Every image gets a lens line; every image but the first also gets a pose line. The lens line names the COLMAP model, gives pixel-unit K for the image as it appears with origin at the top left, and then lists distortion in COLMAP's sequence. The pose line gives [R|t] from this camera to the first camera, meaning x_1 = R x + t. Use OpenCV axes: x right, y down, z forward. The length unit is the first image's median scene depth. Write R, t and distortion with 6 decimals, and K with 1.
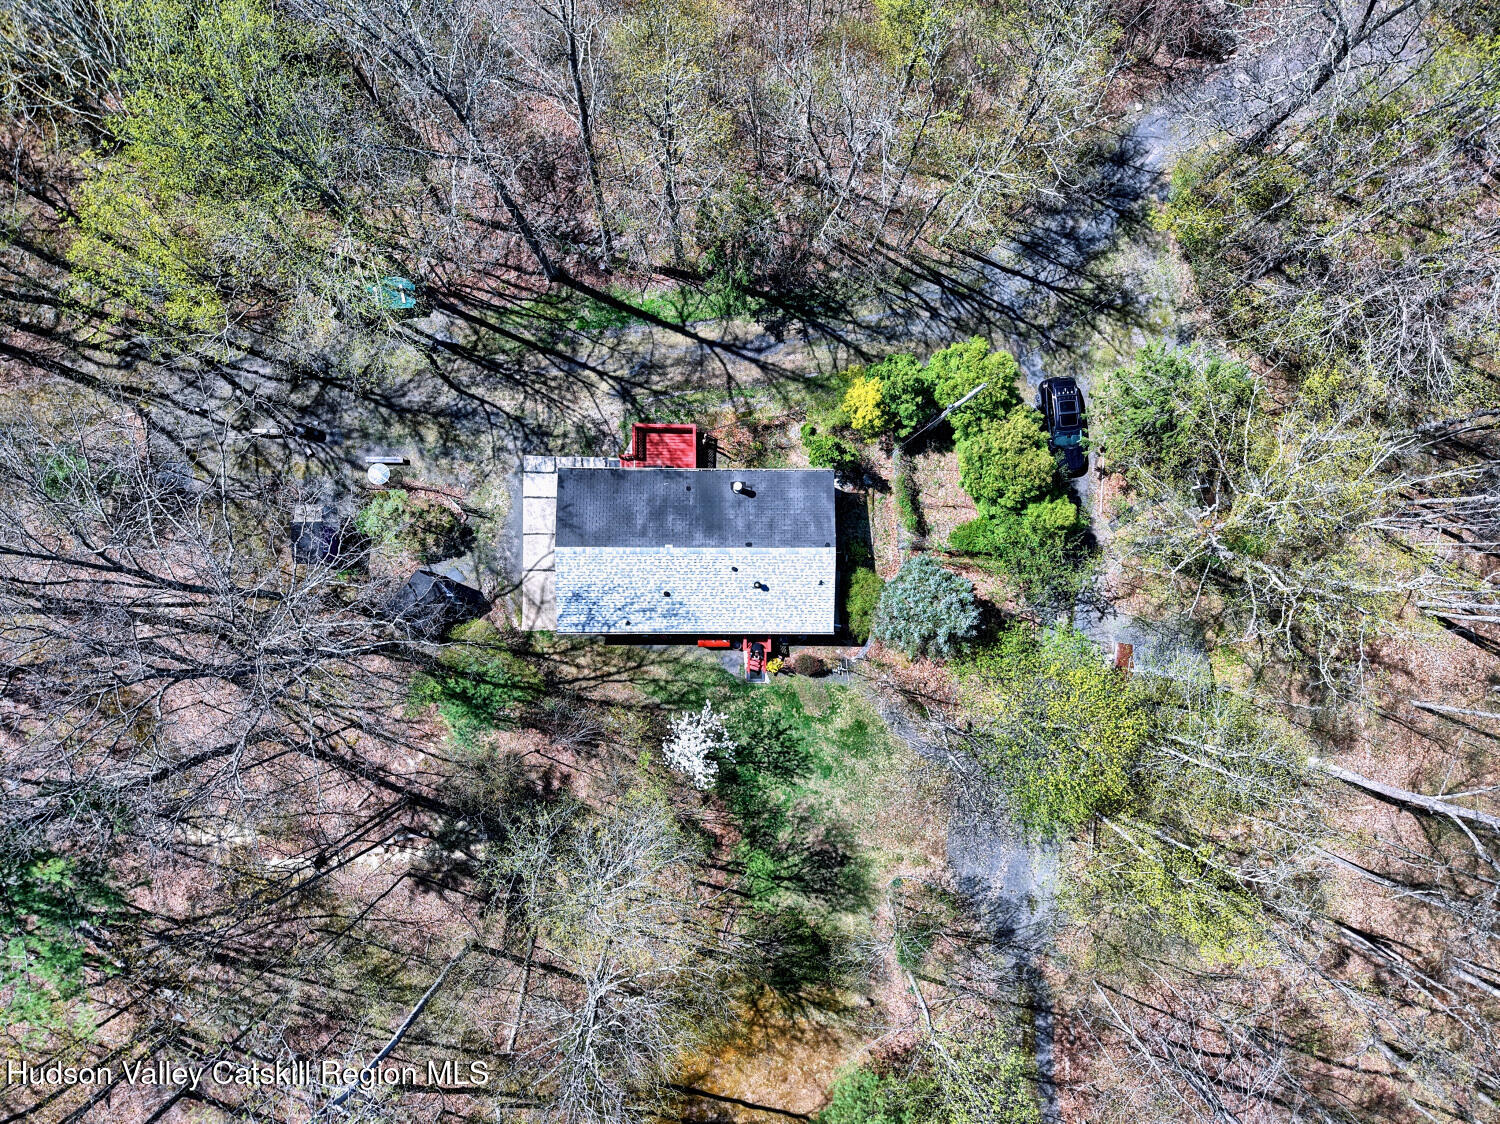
lens RADIAL K [[1026.0, 0, 758.7], [0, 1026.0, 567.3], [0, 0, 1]] dist [0.018764, -0.030599]
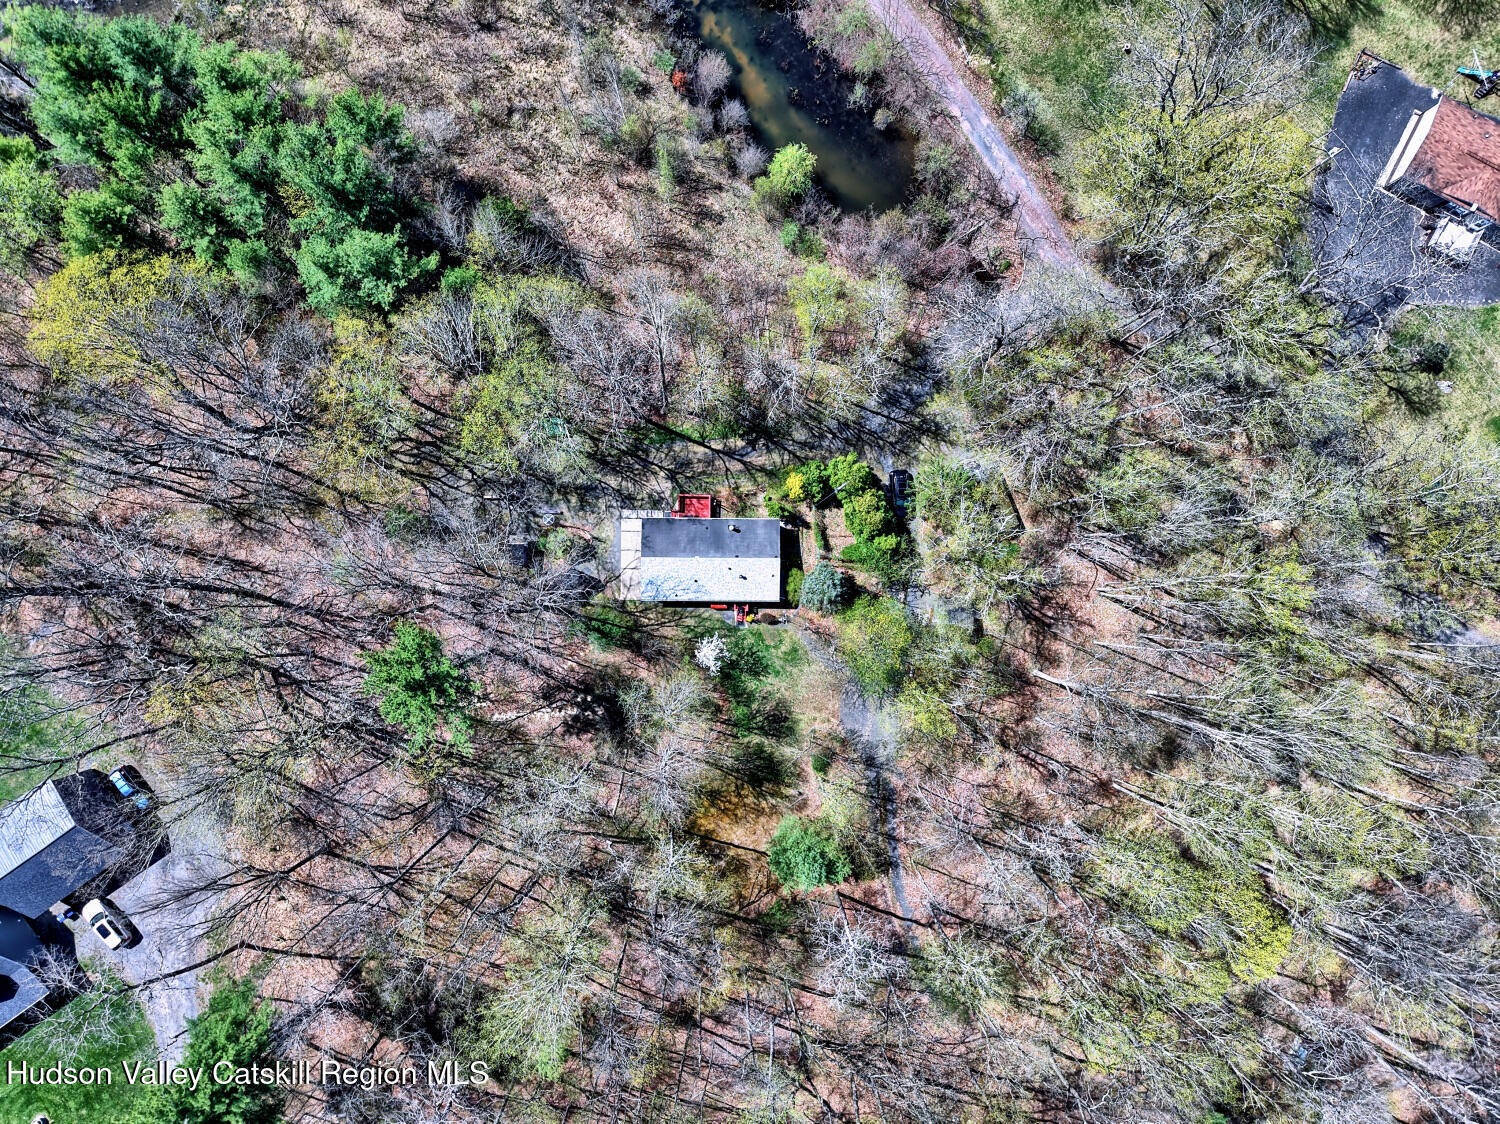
lens RADIAL K [[1026.0, 0, 763.7], [0, 1026.0, 550.1], [0, 0, 1]] dist [0.018764, -0.030599]
pose [[0.999989, 0.003931, 0.002617, 0.035418], [-0.003884, 0.999838, -0.017598, 0.000594], [-0.002686, 0.017588, 0.999842, -0.939795]]
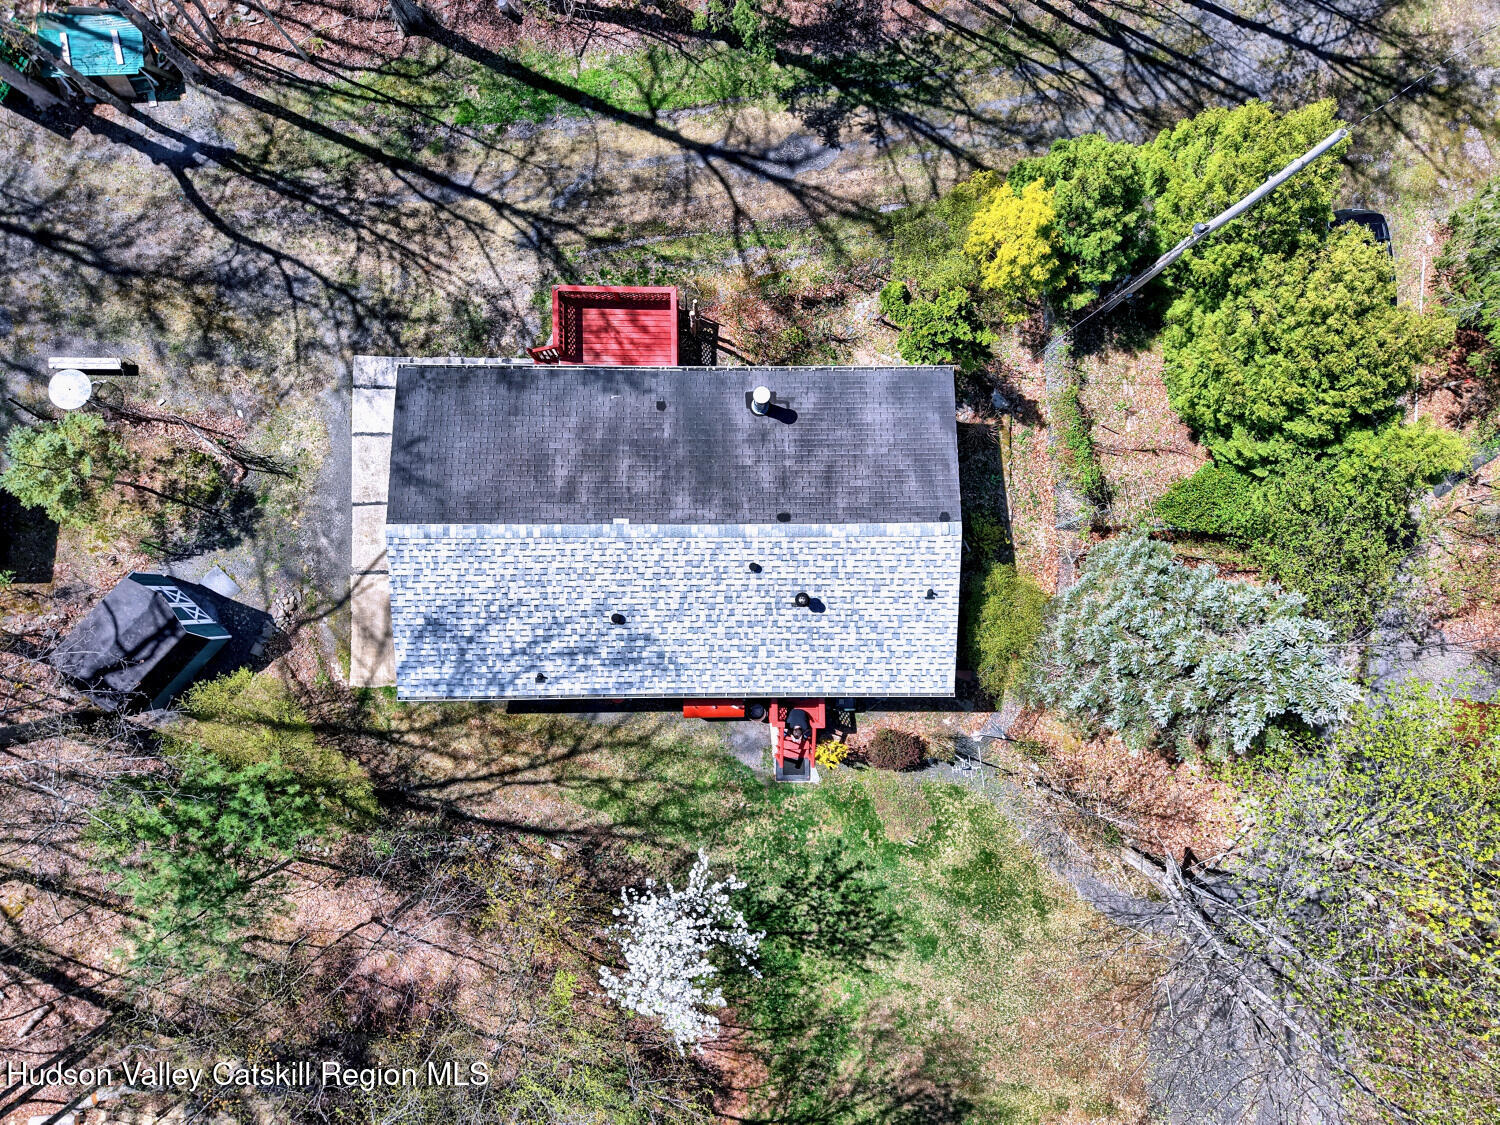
lens RADIAL K [[1026.0, 0, 747.6], [0, 1026.0, 571.0], [0, 0, 1]] dist [0.018764, -0.030599]
pose [[0.999954, -0.005715, -0.007719, -0.021882], [0.005752, 0.999972, 0.004701, 0.000809], [0.007692, -0.004746, 0.999959, 0.469823]]
